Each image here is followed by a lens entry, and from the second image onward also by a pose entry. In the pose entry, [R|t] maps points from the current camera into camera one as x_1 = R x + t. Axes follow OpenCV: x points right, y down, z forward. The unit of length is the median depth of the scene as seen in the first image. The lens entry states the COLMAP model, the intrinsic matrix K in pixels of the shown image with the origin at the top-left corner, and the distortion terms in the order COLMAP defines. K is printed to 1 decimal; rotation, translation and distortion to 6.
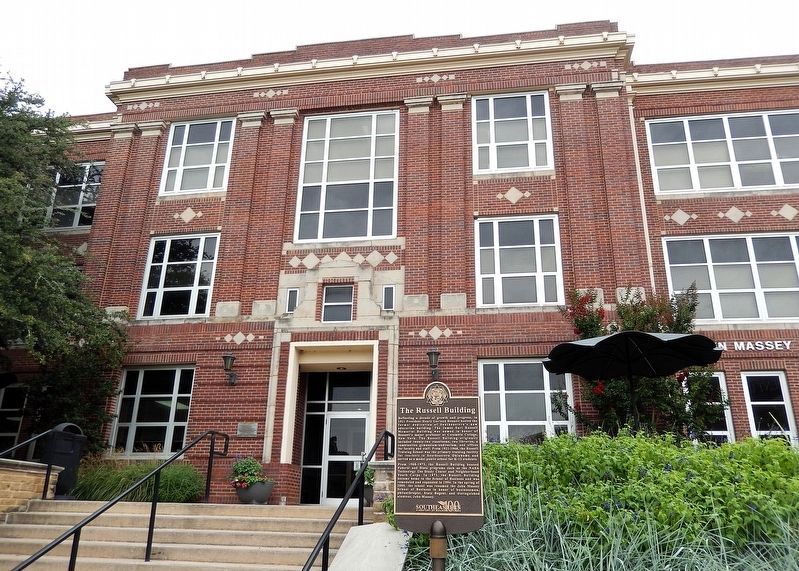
lens RADIAL K [[556.6, 0, 396.8], [0, 556.6, 284.8], [0, 0, 1]] dist [-0.060039, -0.001504]
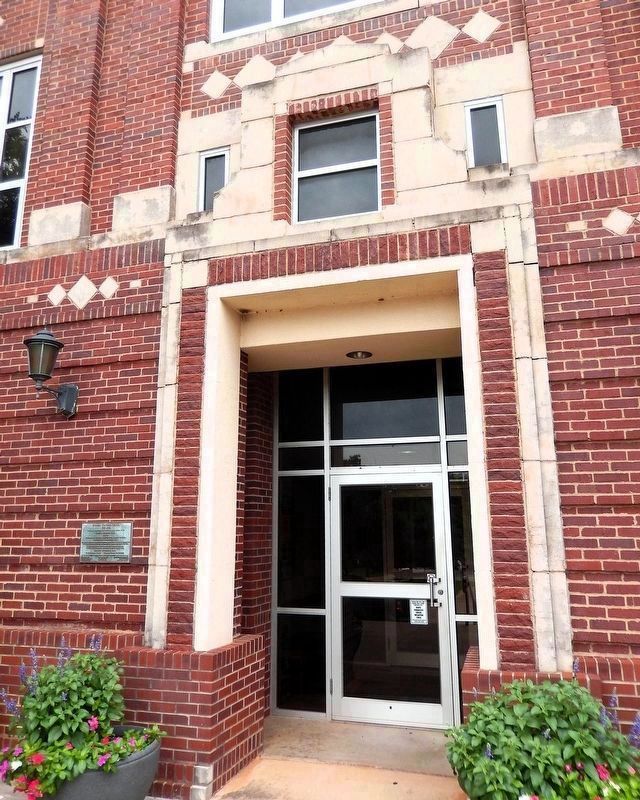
lens RADIAL K [[659.4, 0, 316.0], [0, 659.4, 396.9], [0, 0, 1]] dist [-0.058988, -0.001269]
pose [[0.986147, -0.052303, -0.157409, -0.063540], [0.081044, 0.979929, 0.182129, 0.100595], [0.144724, -0.192363, 0.970593, 0.594089]]
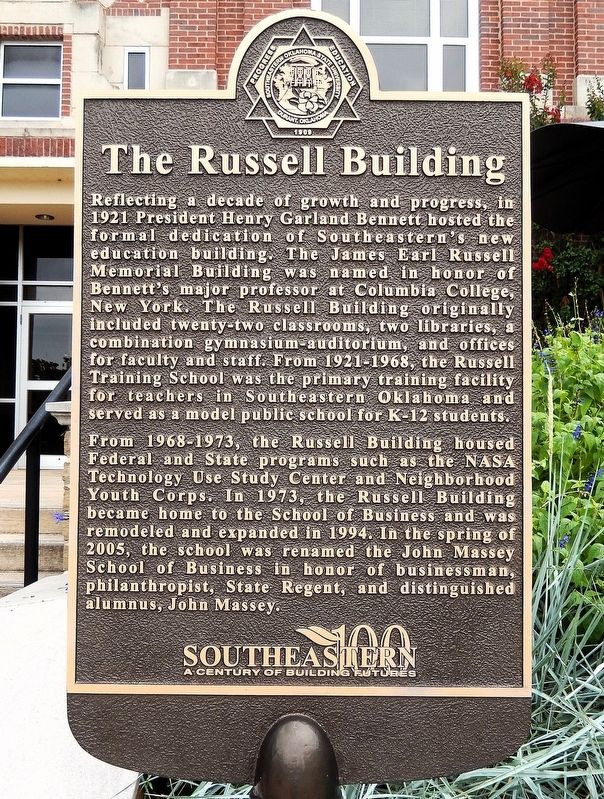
lens RADIAL K [[821.0, 0, 293.9], [0, 821.0, 406.8], [0, 0, 1]] dist [-0.016261, 0.000000]
pose [[0.987455, -0.004562, 0.157833, 0.007693], [-0.047390, 0.944937, 0.323804, 0.062477], [-0.150619, -0.327221, 0.932867, 0.208193]]
